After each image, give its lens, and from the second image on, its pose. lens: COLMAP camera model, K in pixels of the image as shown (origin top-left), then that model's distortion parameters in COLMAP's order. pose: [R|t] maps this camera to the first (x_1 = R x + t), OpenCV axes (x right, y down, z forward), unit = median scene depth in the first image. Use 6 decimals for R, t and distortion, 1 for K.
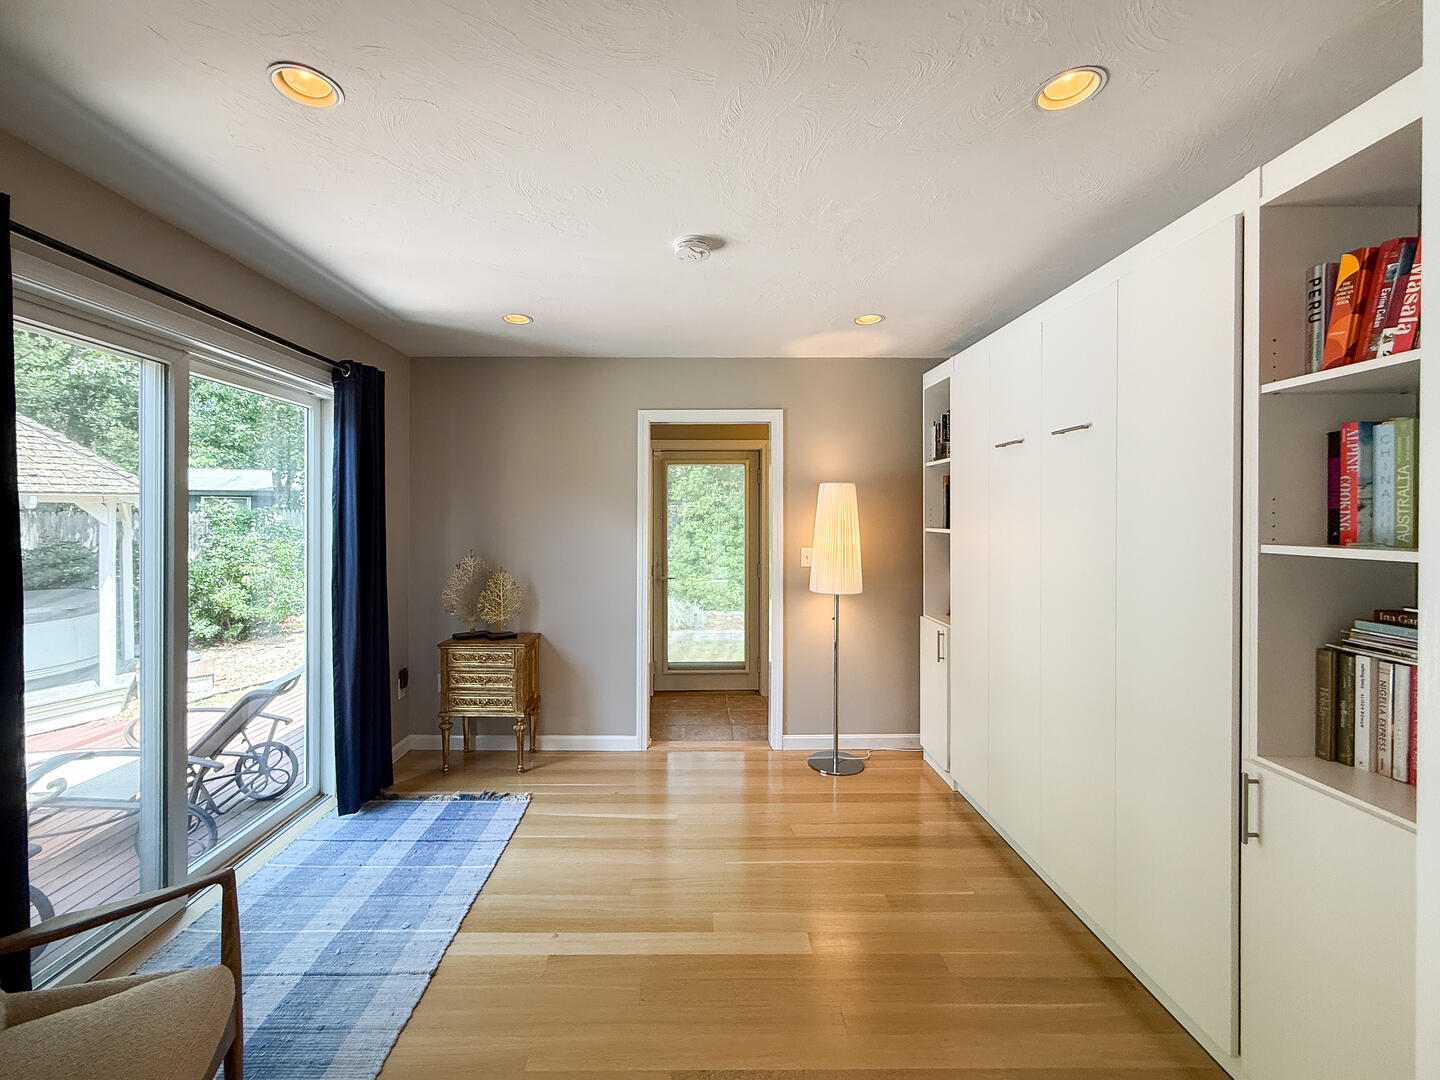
lens RADIAL K [[588.3, 0, 699.6], [0, 588.3, 518.7], [0, 0, 1]] dist [-0.002047, 0.000341]
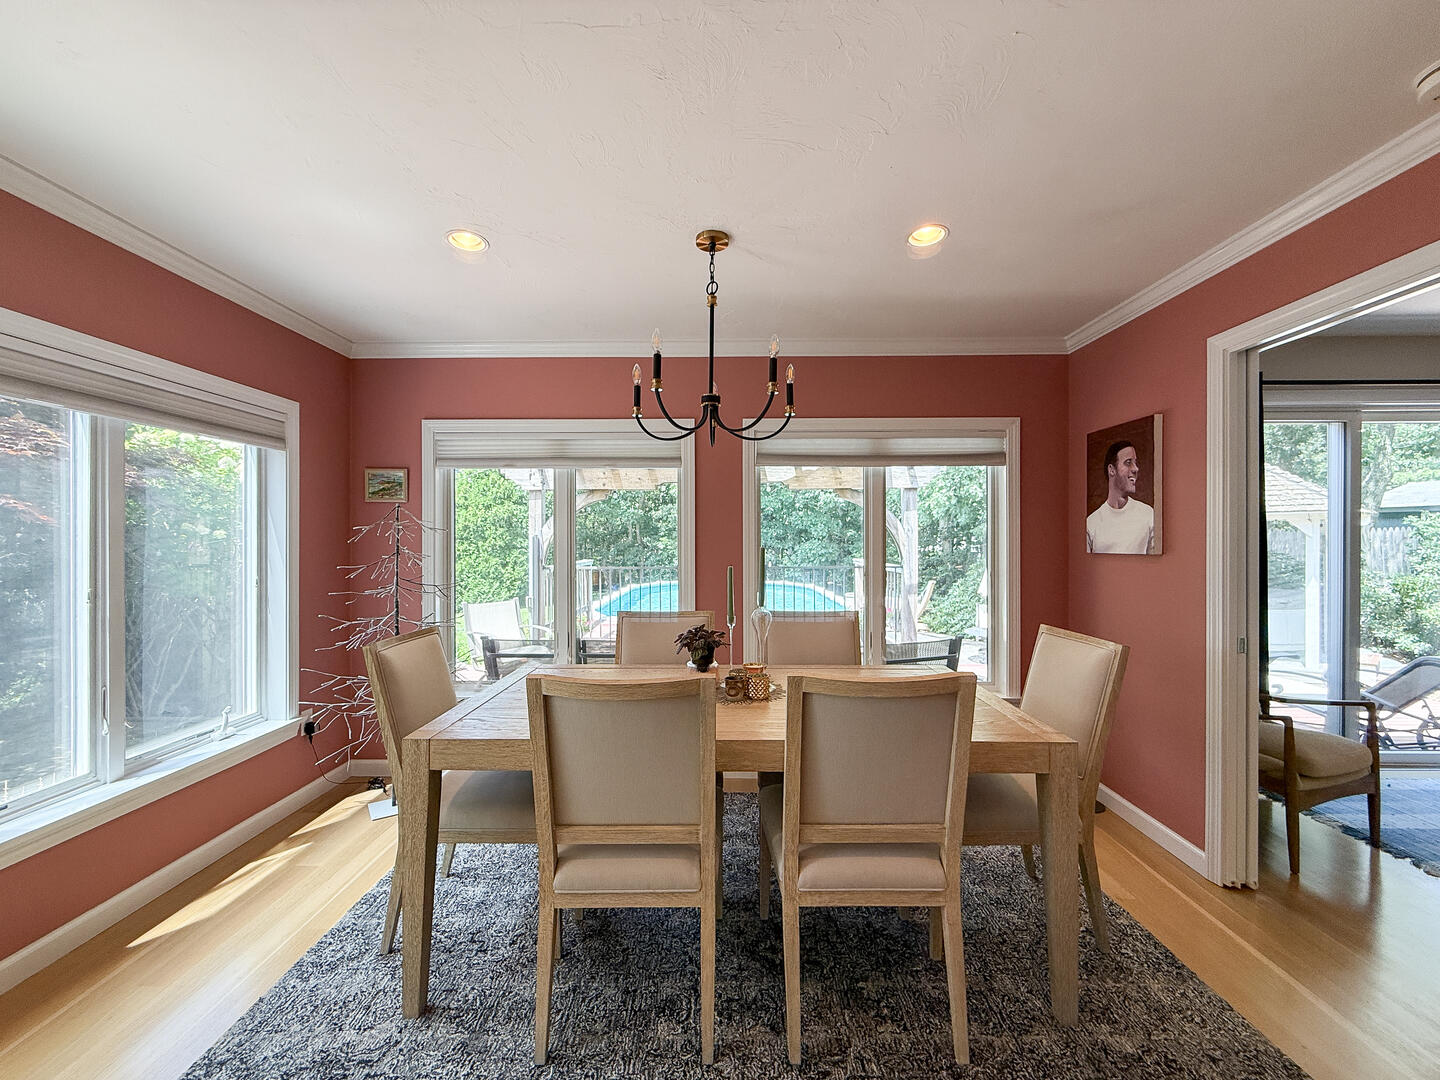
lens RADIAL K [[588.3, 0, 723.6], [0, 588.3, 540.4], [0, 0, 1]] dist [-0.002047, 0.000341]
pose [[-0.009459, -0.003753, -0.999948, 0.291110], [0.002358, 0.999990, -0.003776, 0.024341], [0.999952, -0.002393, -0.009450, -0.279196]]
